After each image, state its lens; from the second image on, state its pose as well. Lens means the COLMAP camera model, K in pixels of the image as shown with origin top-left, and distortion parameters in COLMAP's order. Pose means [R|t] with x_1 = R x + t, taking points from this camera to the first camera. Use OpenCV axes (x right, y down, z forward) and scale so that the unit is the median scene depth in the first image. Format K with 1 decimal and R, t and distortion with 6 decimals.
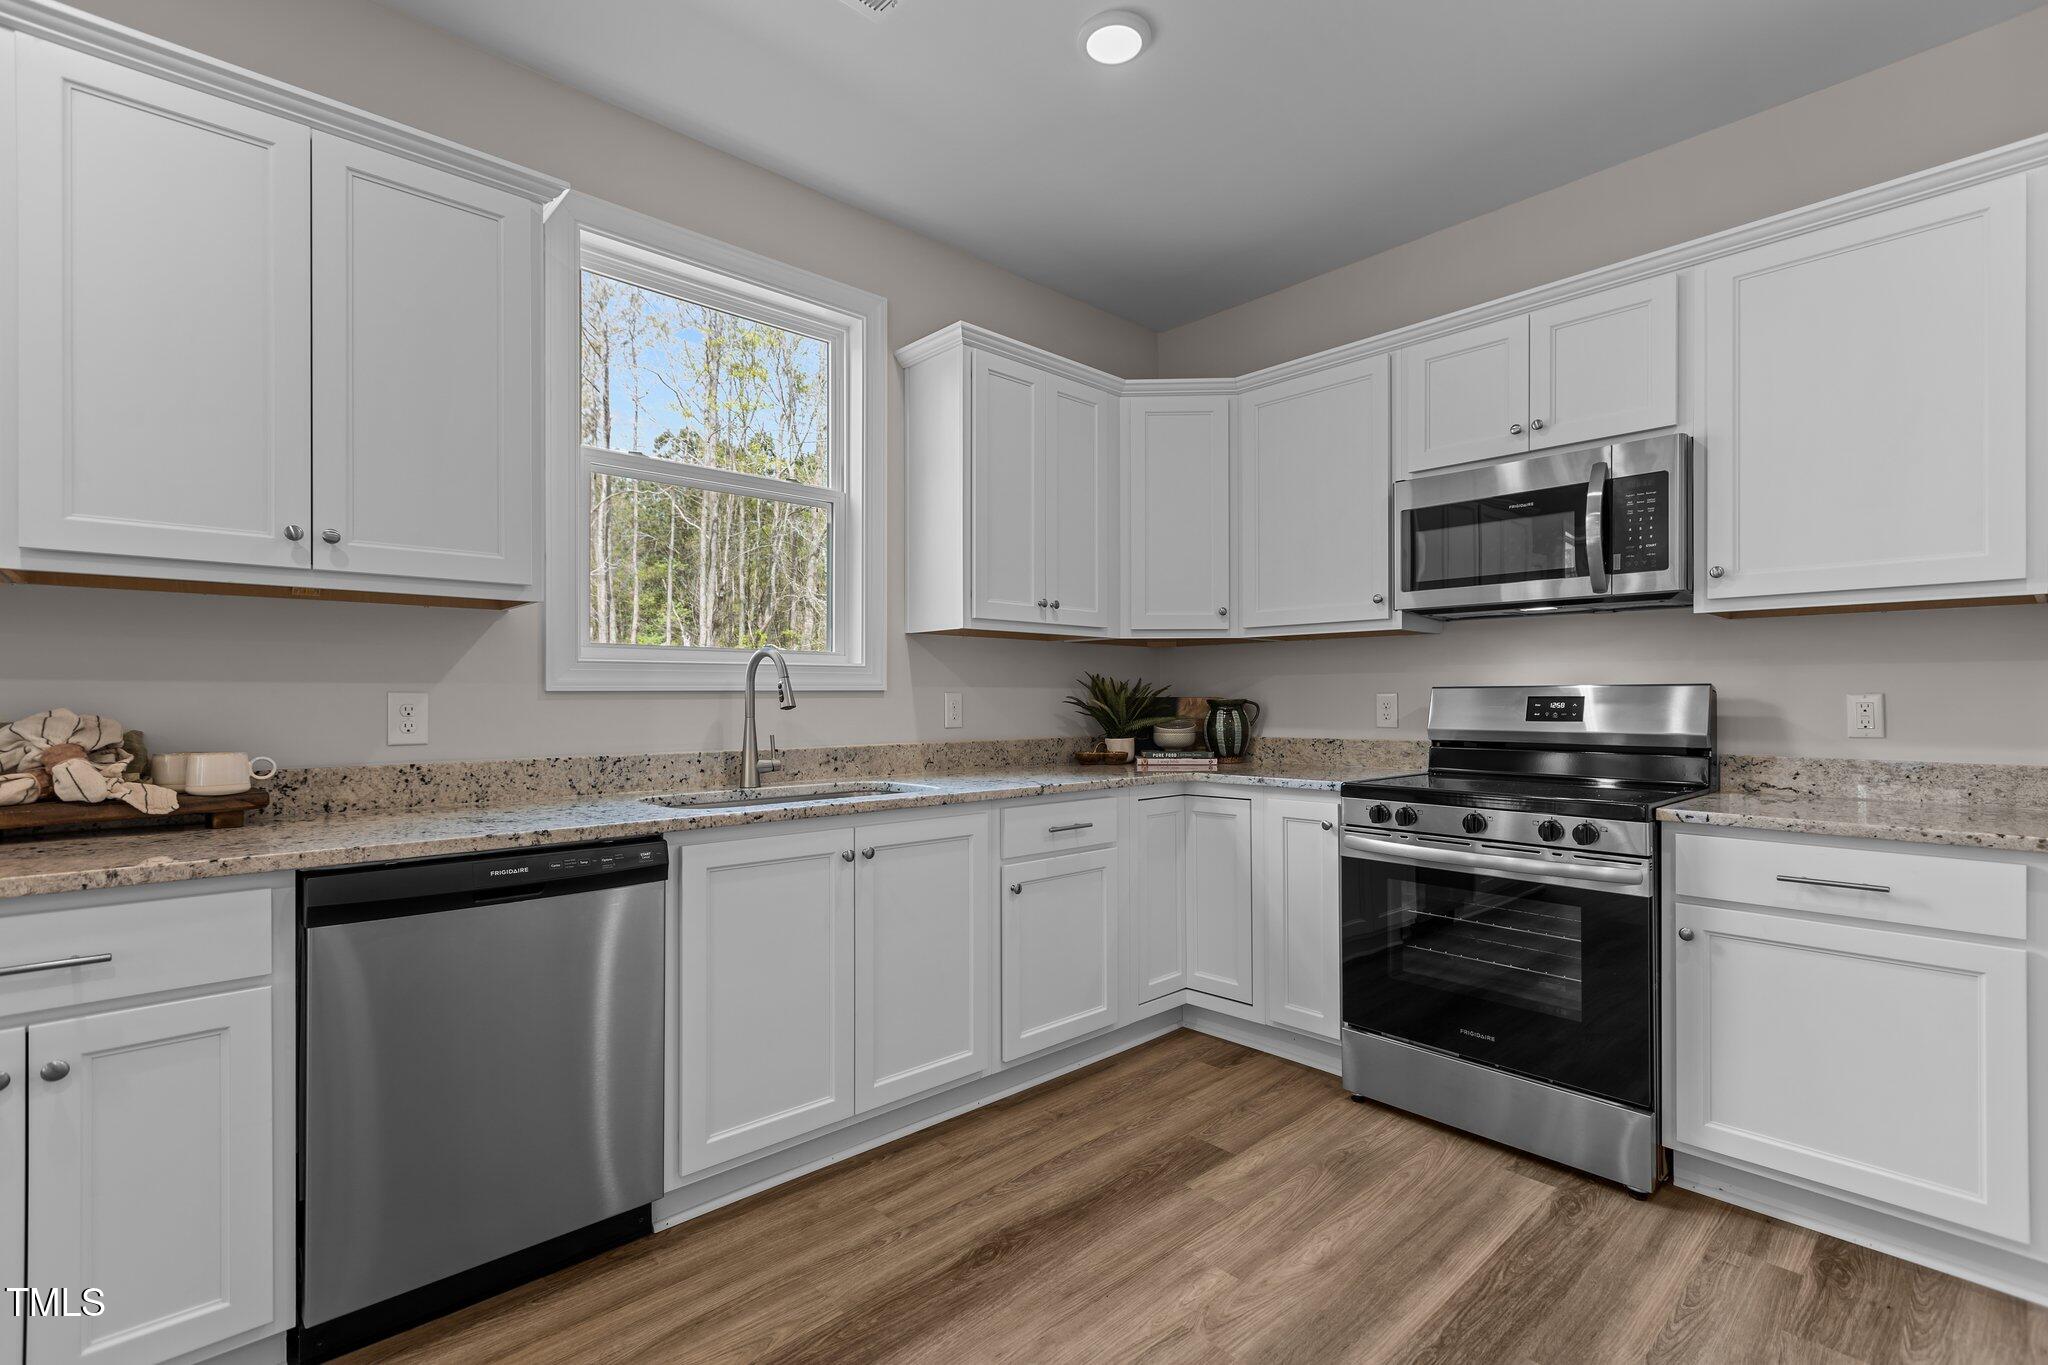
lens RADIAL K [[936.8, 0, 1023.5], [0, 936.8, 689.0], [0, 0, 1]] dist [0.004220, 0.000216]
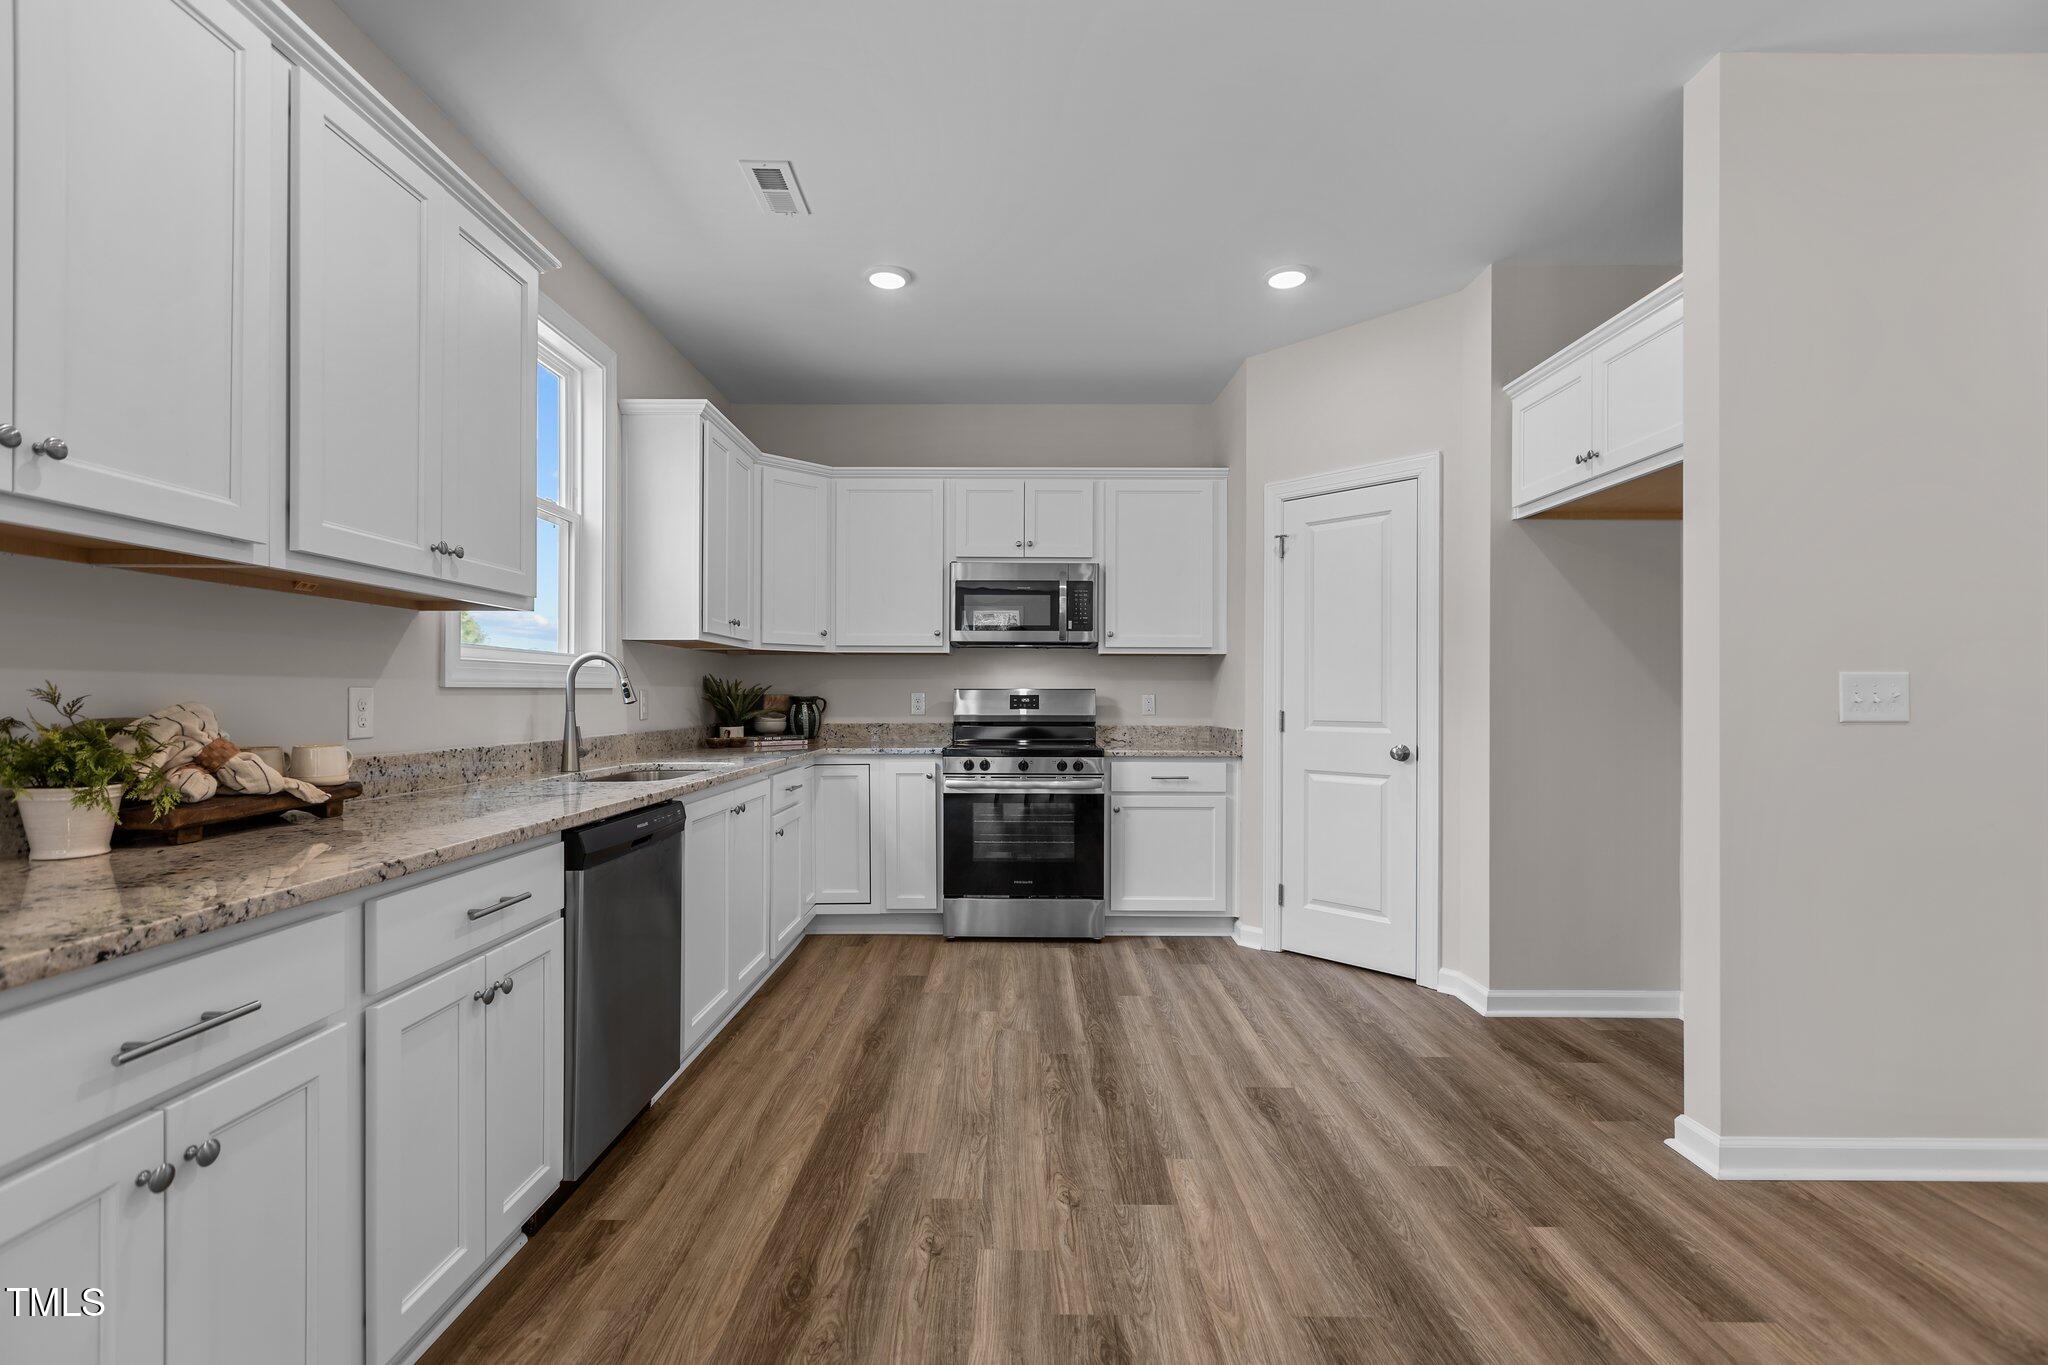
lens RADIAL K [[936.8, 0, 1019.9], [0, 936.8, 690.9], [0, 0, 1]] dist [0.004220, 0.000216]
pose [[0.672070, 0.006736, 0.740457, -0.817529], [-0.010263, 0.999947, 0.000219, -0.000340], [-0.740417, -0.007746, 0.672103, -0.196574]]
